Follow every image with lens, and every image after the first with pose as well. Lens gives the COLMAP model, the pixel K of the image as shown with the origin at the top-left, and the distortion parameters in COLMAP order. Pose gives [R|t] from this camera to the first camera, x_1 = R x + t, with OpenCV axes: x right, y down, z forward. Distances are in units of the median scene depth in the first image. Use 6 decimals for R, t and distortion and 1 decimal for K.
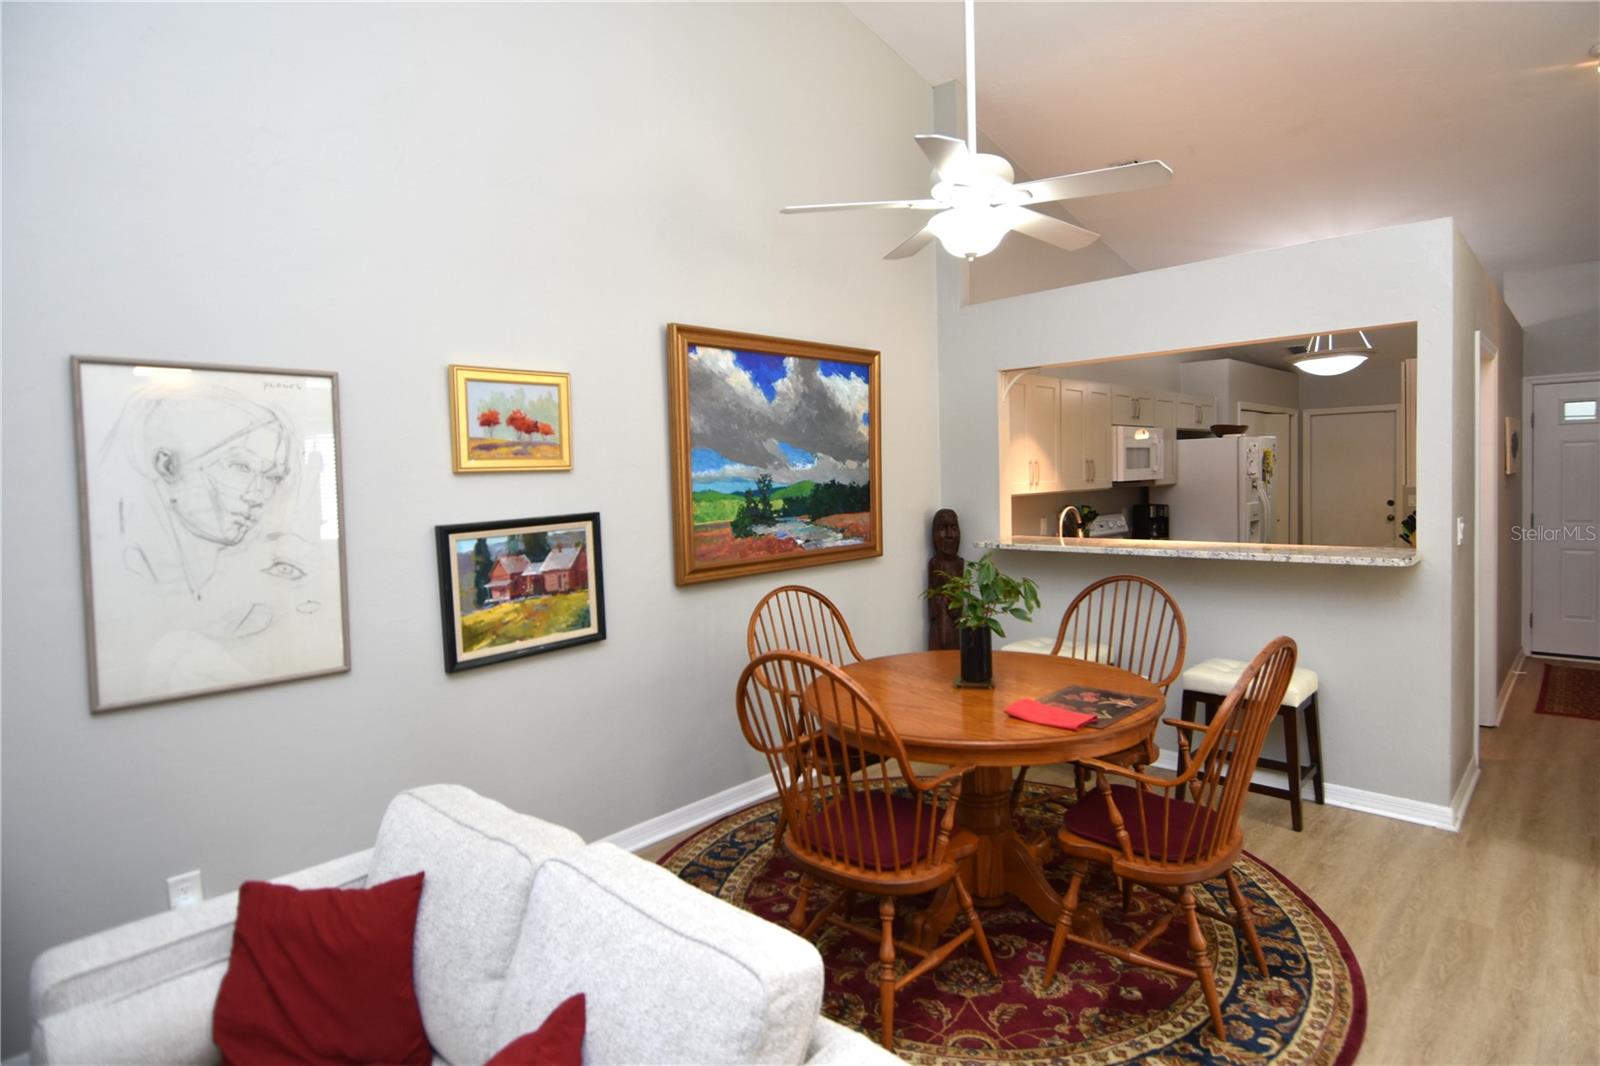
lens RADIAL K [[845.2, 0, 829.3], [0, 845.2, 516.1], [0, 0, 1]] dist [0.046408, -0.049060]
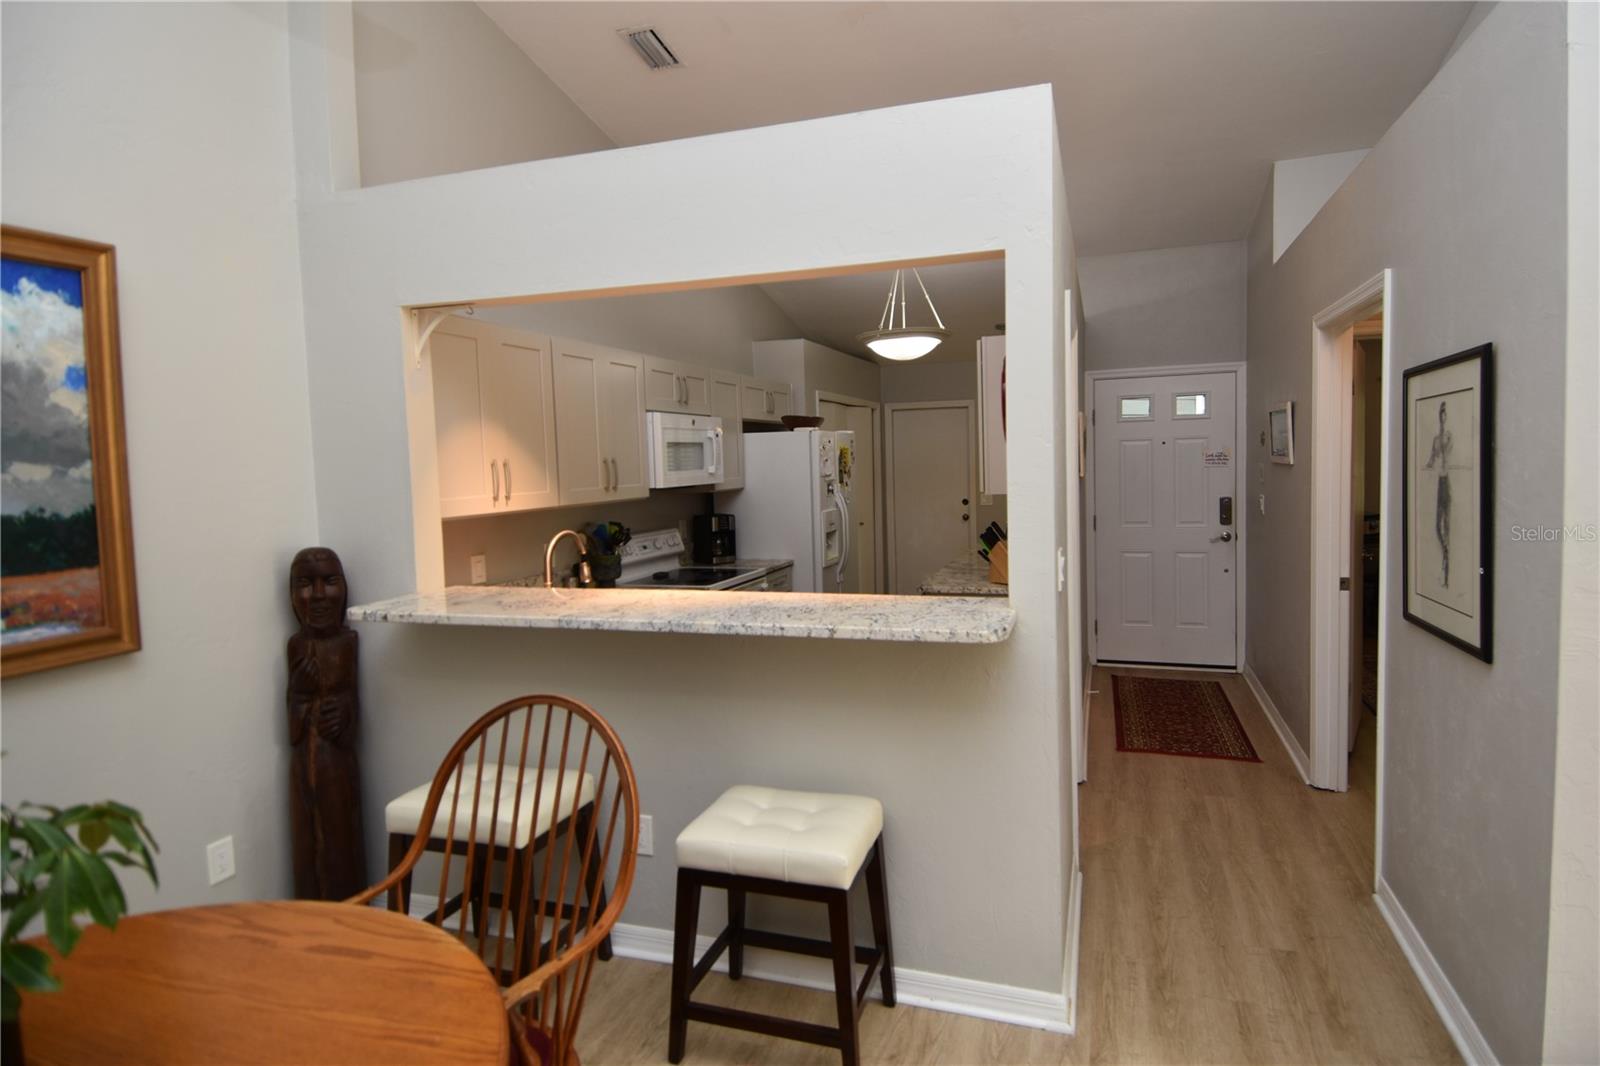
lens RADIAL K [[845.2, 0, 828.3], [0, 845.2, 517.4], [0, 0, 1]] dist [0.046408, -0.049060]
pose [[0.913791, -0.026802, 0.405300, 0.322638], [0.022822, 0.999632, 0.014649, -0.042436], [-0.405544, -0.004136, 0.914066, 0.499125]]
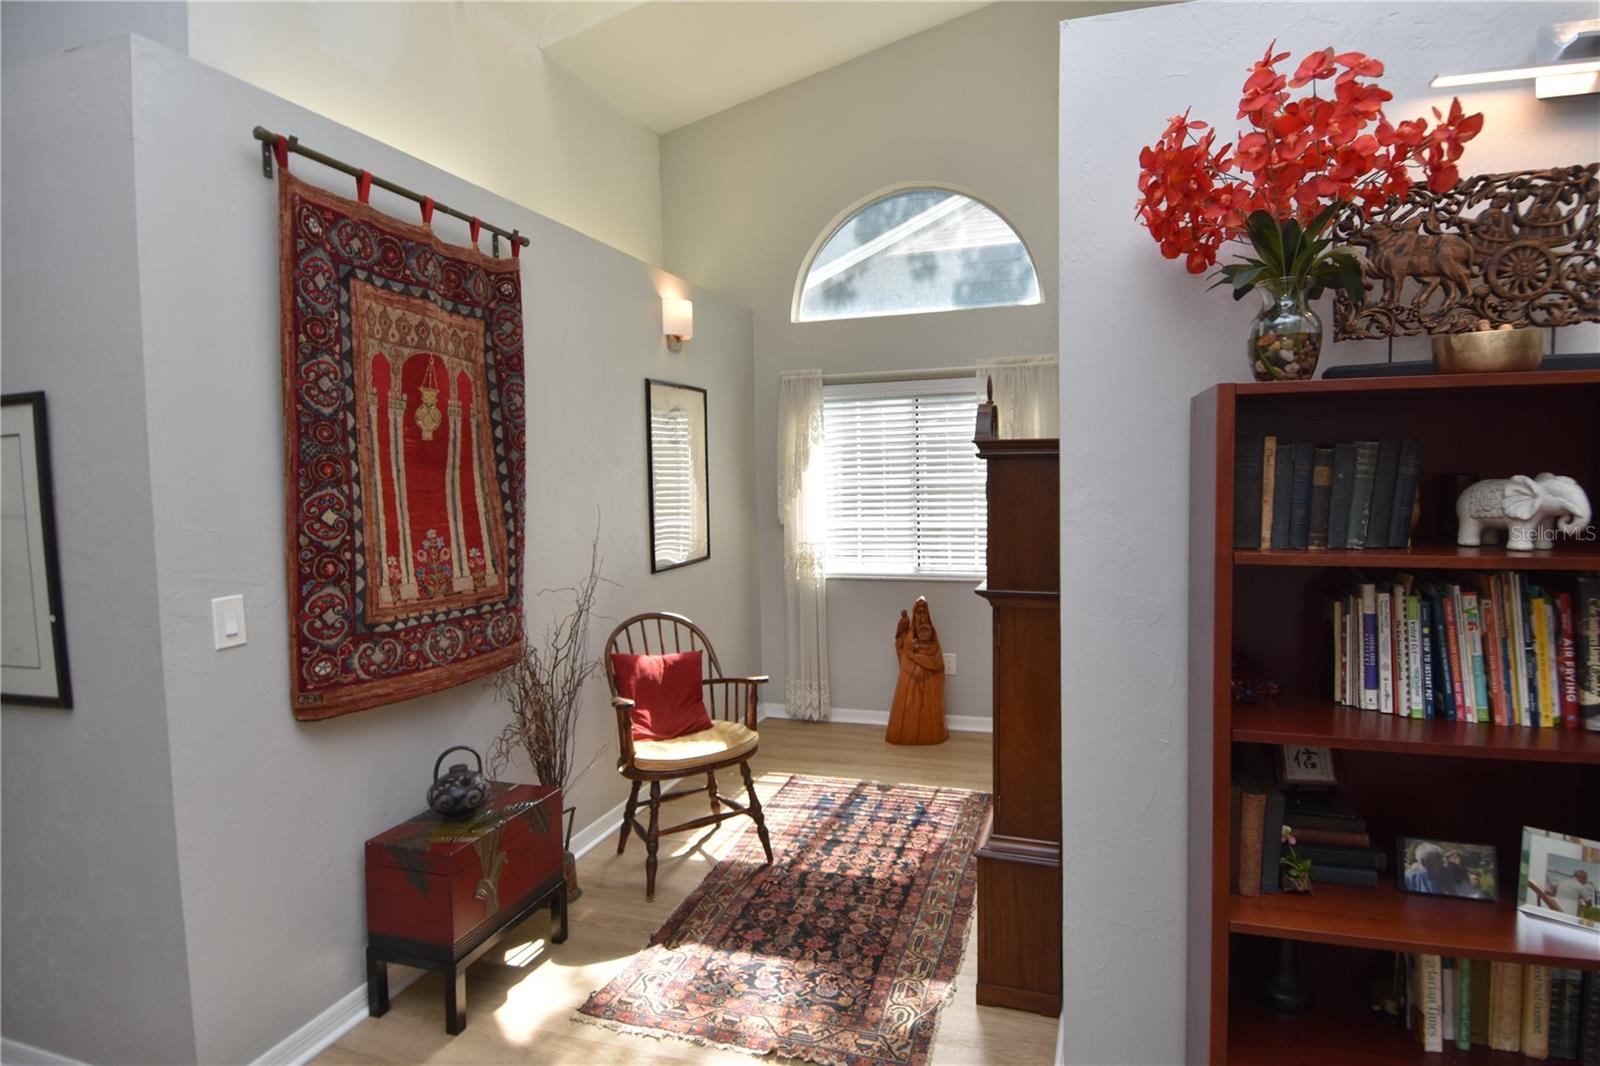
lens RADIAL K [[845.2, 0, 835.4], [0, 845.2, 512.4], [0, 0, 1]] dist [0.046408, -0.049060]
pose [[-0.411549, -0.013392, 0.911289, 0.215517], [0.074533, 0.996048, 0.048298, -0.047748], [-0.908335, 0.087798, -0.408925, 0.602260]]
